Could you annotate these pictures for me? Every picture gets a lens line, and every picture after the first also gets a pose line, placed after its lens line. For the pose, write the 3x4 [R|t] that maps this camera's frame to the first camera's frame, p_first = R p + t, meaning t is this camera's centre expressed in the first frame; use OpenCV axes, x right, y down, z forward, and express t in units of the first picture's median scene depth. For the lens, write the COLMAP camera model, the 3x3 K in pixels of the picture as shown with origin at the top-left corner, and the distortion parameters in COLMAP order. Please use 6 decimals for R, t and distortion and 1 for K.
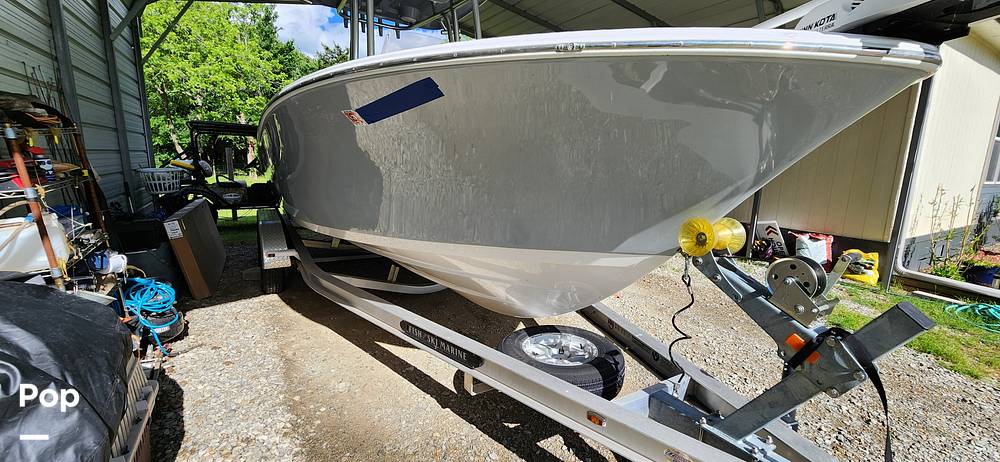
lens RADIAL K [[408.9, 0, 500.9], [0, 408.9, 236.6], [0, 0, 1]] dist [0.000040, -0.001291]
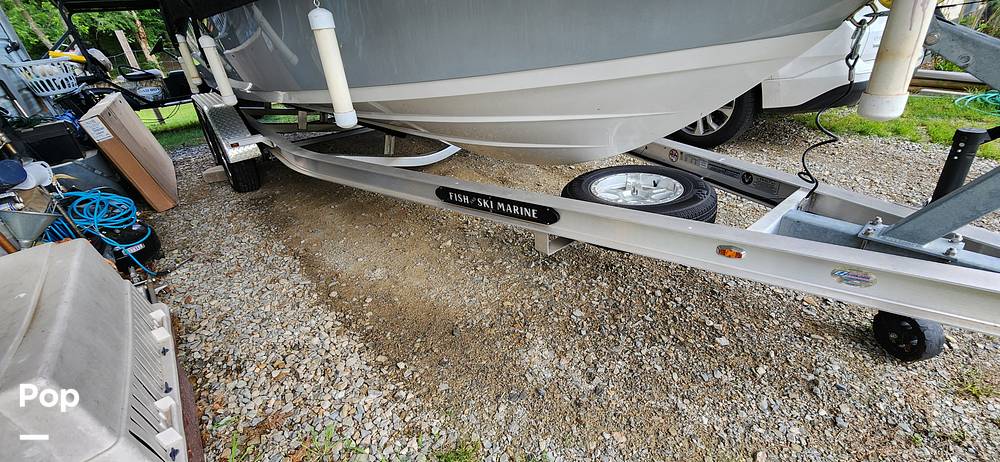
lens RADIAL K [[408.9, 0, 502.9], [0, 408.9, 236.1], [0, 0, 1]] dist [0.000040, -0.001291]
pose [[0.984365, -0.162110, 0.068886, -0.164025], [0.133873, 0.942729, 0.305516, 0.054841], [-0.114468, -0.291517, 0.949692, 0.150726]]
